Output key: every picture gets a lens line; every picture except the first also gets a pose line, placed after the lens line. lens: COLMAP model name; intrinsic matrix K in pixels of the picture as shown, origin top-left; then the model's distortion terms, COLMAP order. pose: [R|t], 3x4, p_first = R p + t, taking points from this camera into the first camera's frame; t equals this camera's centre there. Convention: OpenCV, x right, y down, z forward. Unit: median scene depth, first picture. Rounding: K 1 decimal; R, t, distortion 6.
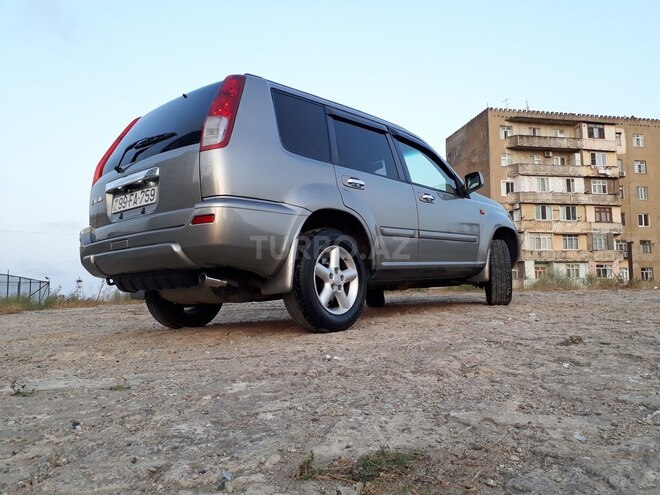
lens RADIAL K [[528.4, 0, 323.5], [0, 528.4, 250.5], [0, 0, 1]] dist [-0.008372, -0.006426]
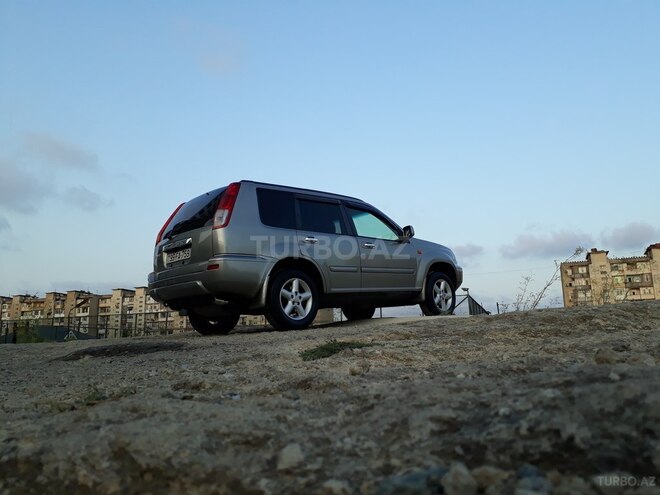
lens RADIAL K [[518.1, 0, 330.0], [0, 518.1, 247.5], [0, 0, 1]] dist [0.077822, -0.120417]
pose [[0.994988, -0.036778, -0.092988, 0.290982], [0.030017, 0.996873, -0.073094, 0.015349], [0.095386, 0.069937, 0.992981, -0.643263]]
